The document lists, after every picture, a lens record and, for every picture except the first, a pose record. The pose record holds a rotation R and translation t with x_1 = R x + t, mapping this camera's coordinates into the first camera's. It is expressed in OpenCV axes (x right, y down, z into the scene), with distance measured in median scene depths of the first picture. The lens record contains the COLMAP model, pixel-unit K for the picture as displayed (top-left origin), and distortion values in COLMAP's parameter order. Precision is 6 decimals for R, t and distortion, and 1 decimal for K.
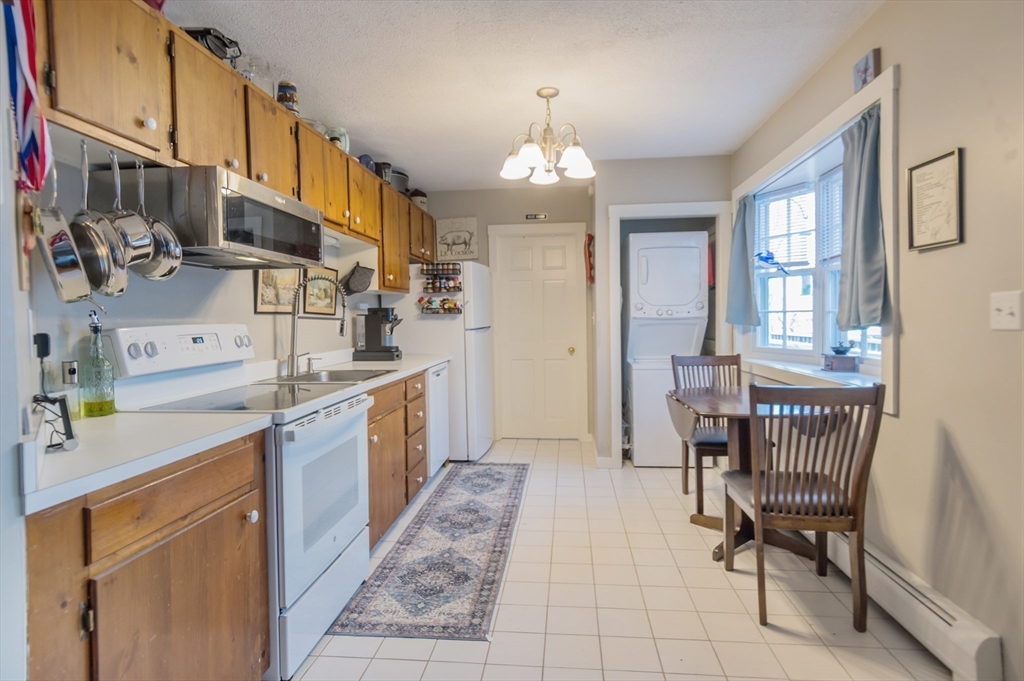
lens RADIAL K [[547.6, 0, 511.0], [0, 547.6, 331.6], [0, 0, 1]] dist [0.001273, -0.000596]
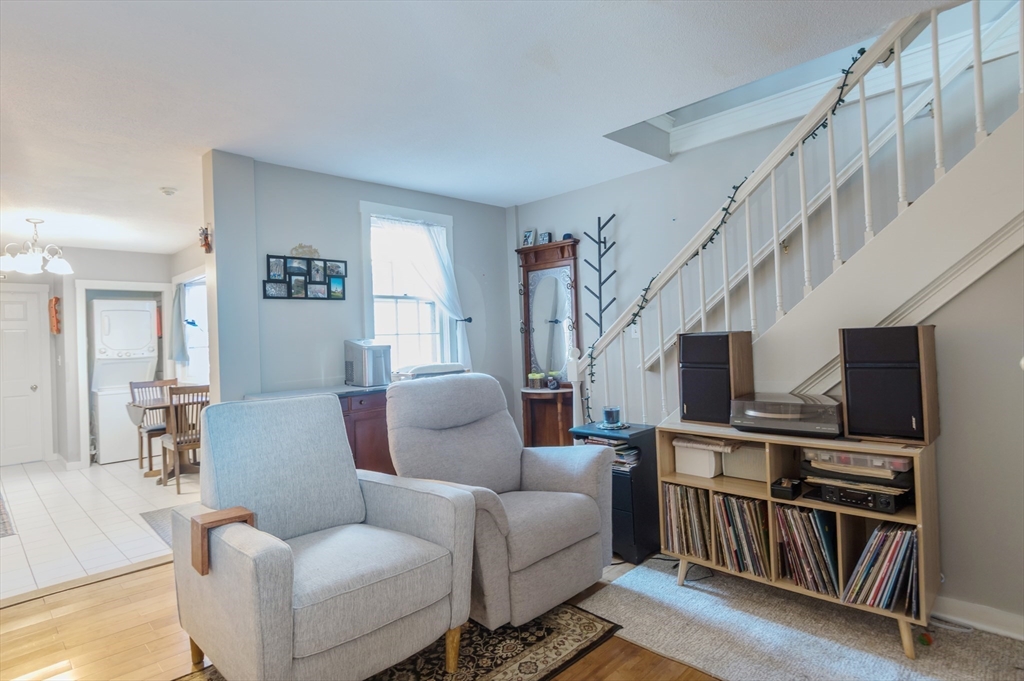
lens RADIAL K [[547.6, 0, 511.0], [0, 547.6, 331.6], [0, 0, 1]] dist [0.001273, -0.000596]
pose [[0.632974, 0.000684, 0.774173, -0.202934], [0.048962, 0.997962, -0.040914, 0.014831], [-0.772623, 0.063803, 0.631651, -0.743552]]
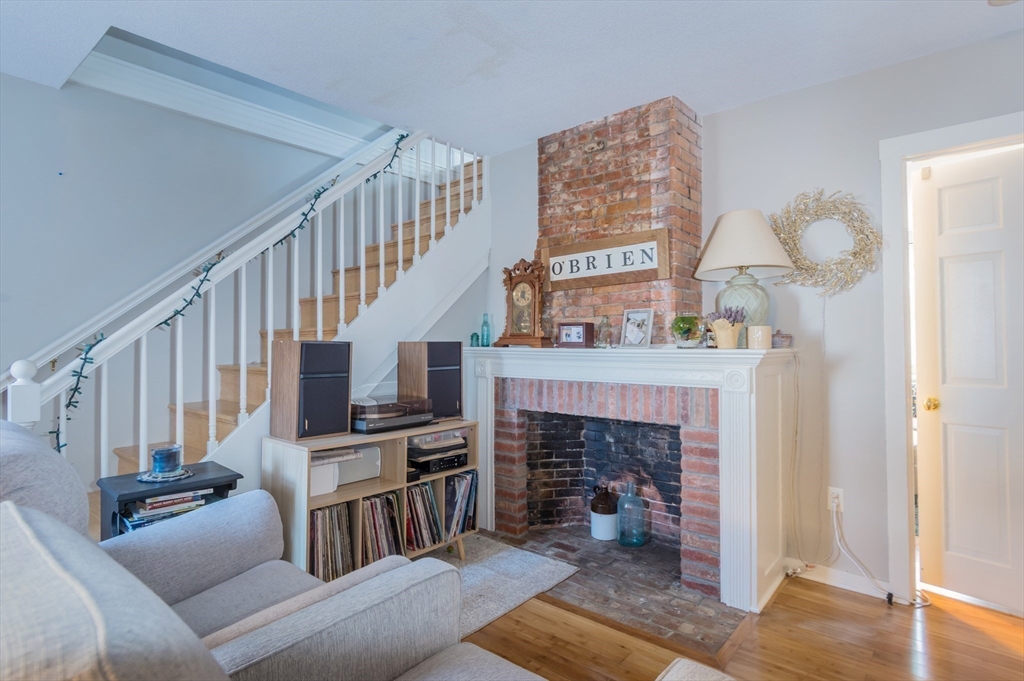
lens RADIAL K [[547.6, 0, 511.0], [0, 547.6, 331.6], [0, 0, 1]] dist [0.001273, -0.000596]
pose [[-0.819783, 0.024675, 0.572142, 0.304552], [0.027816, 0.999608, -0.003254, -0.055719], [-0.571998, 0.013247, -0.820148, 1.882183]]
